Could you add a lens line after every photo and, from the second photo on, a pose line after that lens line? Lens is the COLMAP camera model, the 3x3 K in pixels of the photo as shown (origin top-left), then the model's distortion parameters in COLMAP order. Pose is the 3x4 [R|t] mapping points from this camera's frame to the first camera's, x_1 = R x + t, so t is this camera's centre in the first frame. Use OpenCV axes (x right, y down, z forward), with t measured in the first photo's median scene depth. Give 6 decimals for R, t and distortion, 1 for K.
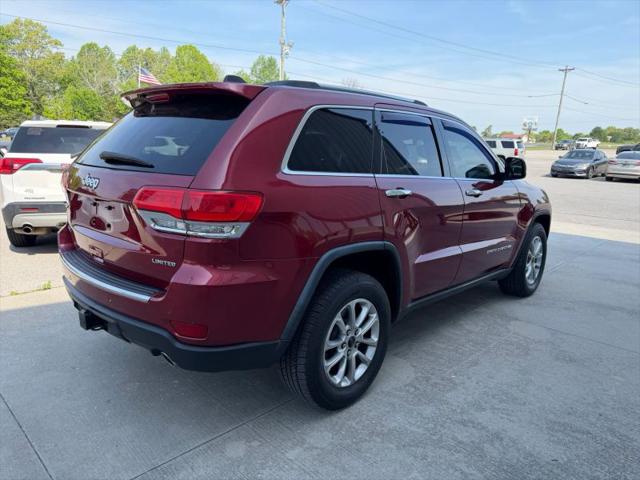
lens RADIAL K [[454.5, 0, 318.6], [0, 454.5, 242.9], [0, 0, 1]] dist [0.017425, -0.023034]
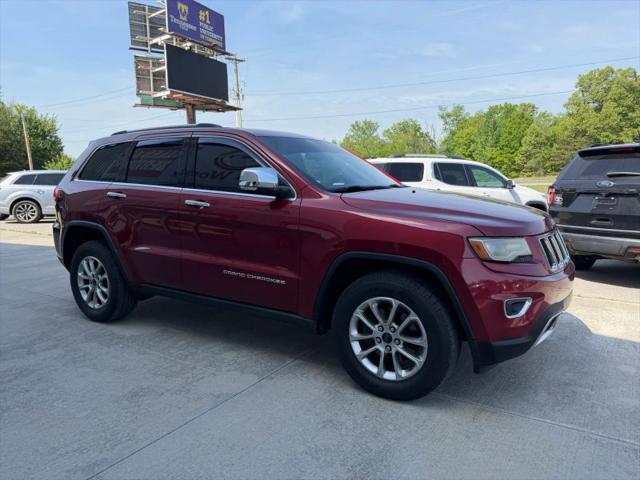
lens RADIAL K [[454.5, 0, 323.6], [0, 454.5, 240.8], [0, 0, 1]] dist [0.017425, -0.023034]
pose [[0.198830, 0.102028, -0.974709, 1.844745], [-0.188076, 0.980053, 0.064222, -0.195694], [0.961818, 0.170550, 0.214053, 1.418914]]
